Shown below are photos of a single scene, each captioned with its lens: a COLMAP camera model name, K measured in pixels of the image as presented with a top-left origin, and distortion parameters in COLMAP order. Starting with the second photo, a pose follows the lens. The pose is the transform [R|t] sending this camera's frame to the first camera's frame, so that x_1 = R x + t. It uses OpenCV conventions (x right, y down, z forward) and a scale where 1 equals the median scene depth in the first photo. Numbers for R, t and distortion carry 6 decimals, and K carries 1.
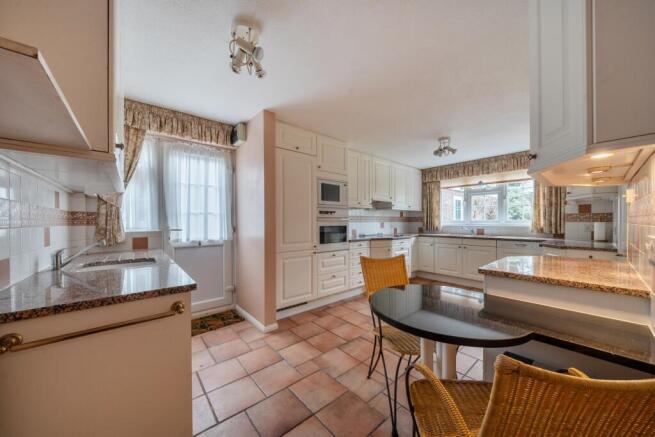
lens RADIAL K [[228.4, 0, 323.7], [0, 228.4, 220.9], [0, 0, 1]] dist [-0.000181, 0.000018]
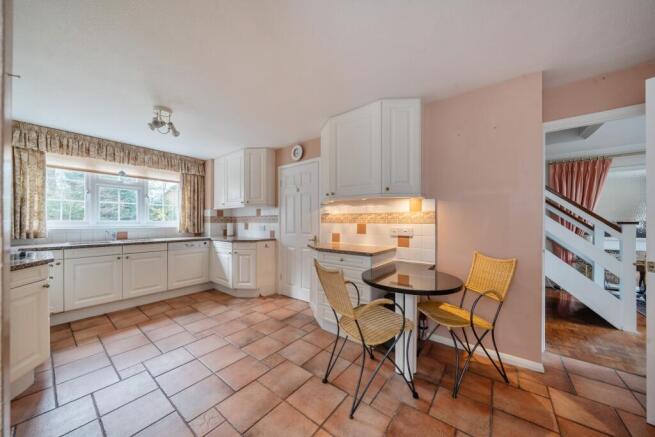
lens RADIAL K [[228.4, 0, 323.7], [0, 228.4, 220.9], [0, 0, 1]] dist [-0.000181, 0.000018]
pose [[-0.203733, 0.008105, 0.978993, -0.293062], [-0.001983, 0.999960, -0.008691, 0.003155], [-0.979024, -0.003712, -0.203709, 0.639168]]
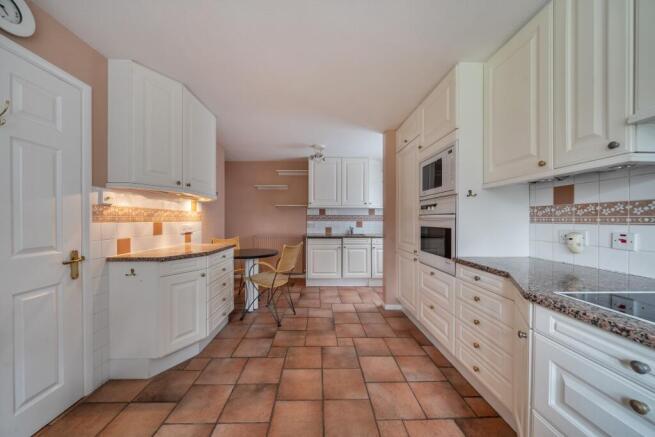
lens RADIAL K [[228.4, 0, 323.7], [0, 228.4, 220.9], [0, 0, 1]] dist [-0.000181, 0.000018]
pose [[-0.614814, 0.005442, -0.788654, 0.701539], [0.002918, 0.999985, 0.004625, 0.000529], [0.788667, 0.000542, -0.614820, 1.112807]]
